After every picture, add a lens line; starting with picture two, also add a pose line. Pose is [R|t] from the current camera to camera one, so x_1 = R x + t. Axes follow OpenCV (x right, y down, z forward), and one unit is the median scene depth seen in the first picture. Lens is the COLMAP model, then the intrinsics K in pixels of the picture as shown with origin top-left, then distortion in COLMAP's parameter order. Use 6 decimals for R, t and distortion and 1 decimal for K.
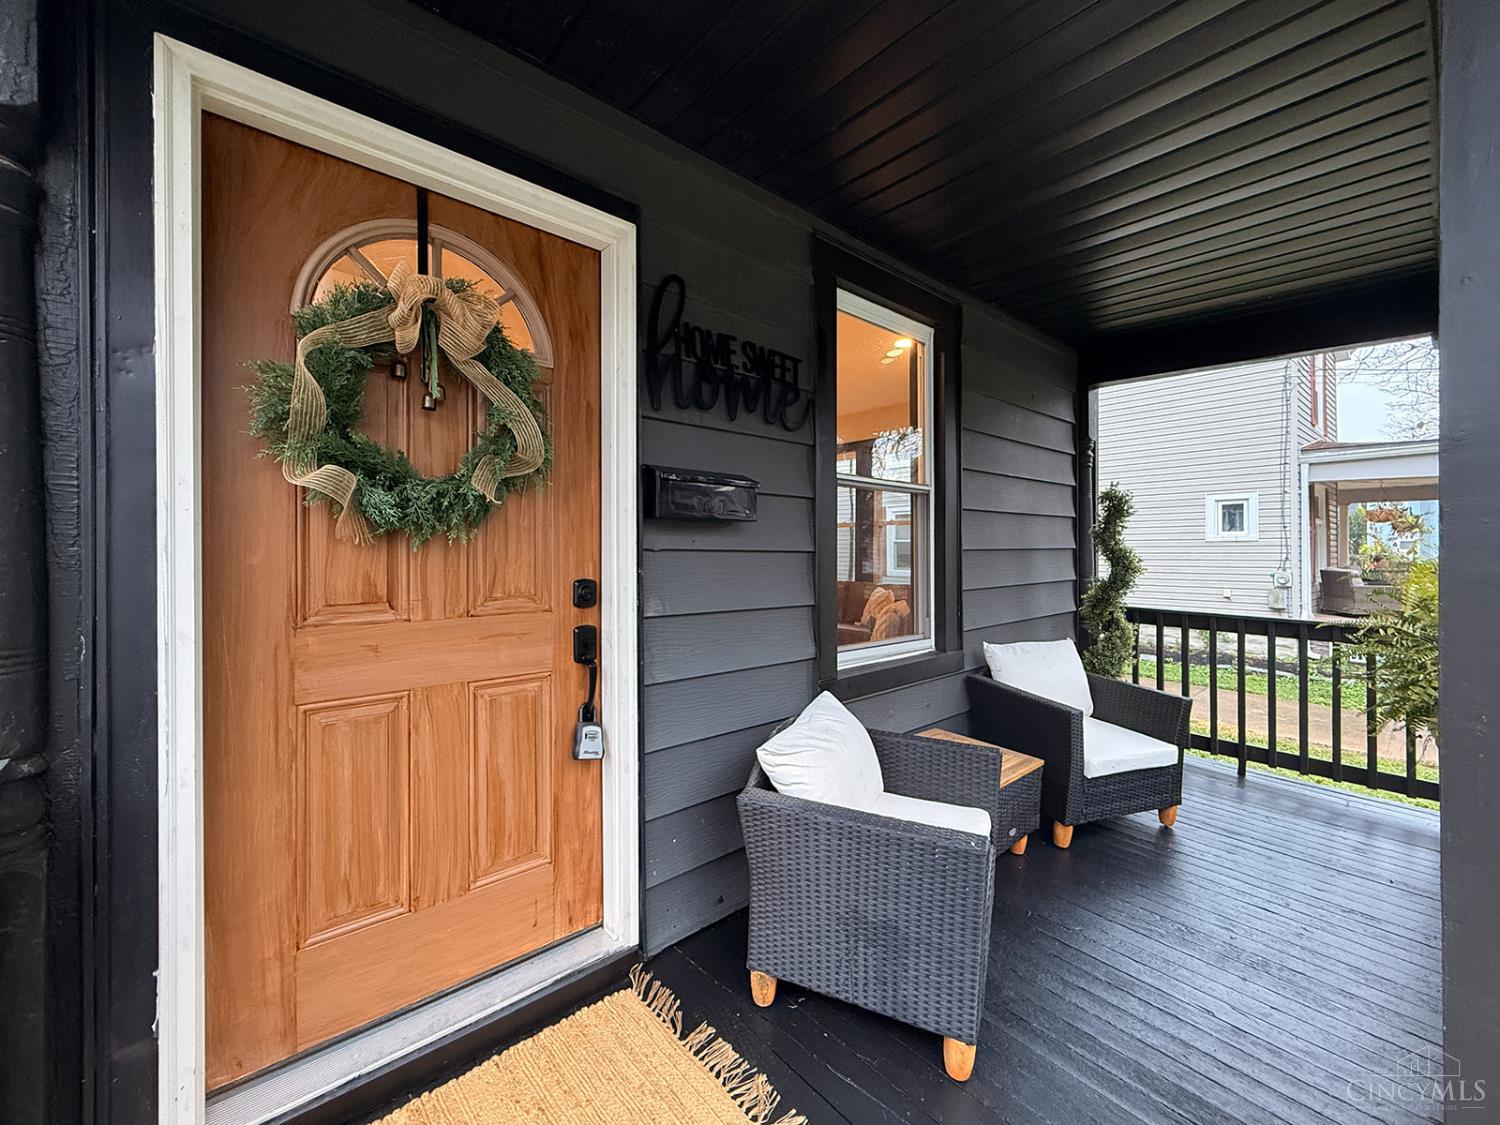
lens RADIAL K [[615.5, 0, 748.4], [0, 615.5, 552.6], [0, 0, 1]] dist [0.001777, -0.000520]
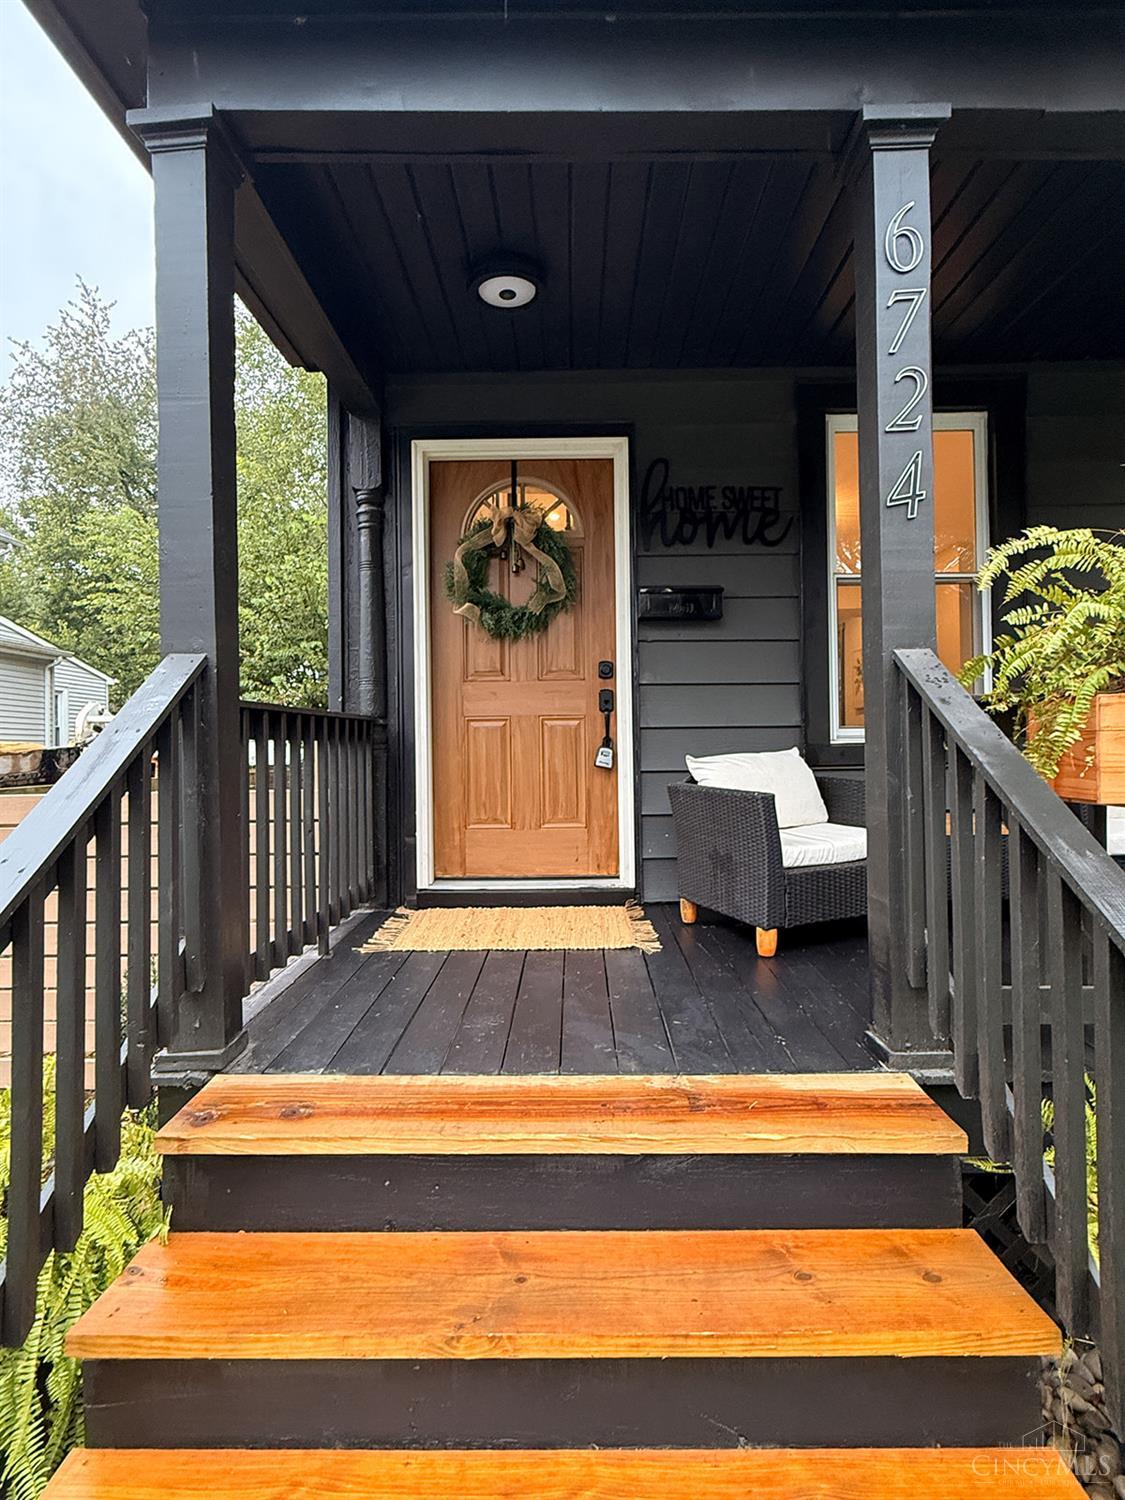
lens RADIAL K [[776.9, 0, 565.3], [0, 776.9, 741.5], [0, 0, 1]] dist [0.004850, 0.000660]
pose [[0.745161, -0.013831, -0.666741, 1.063012], [0.010400, 0.999904, -0.009119, 0.283502], [0.666804, -0.000139, 0.745234, -0.631439]]
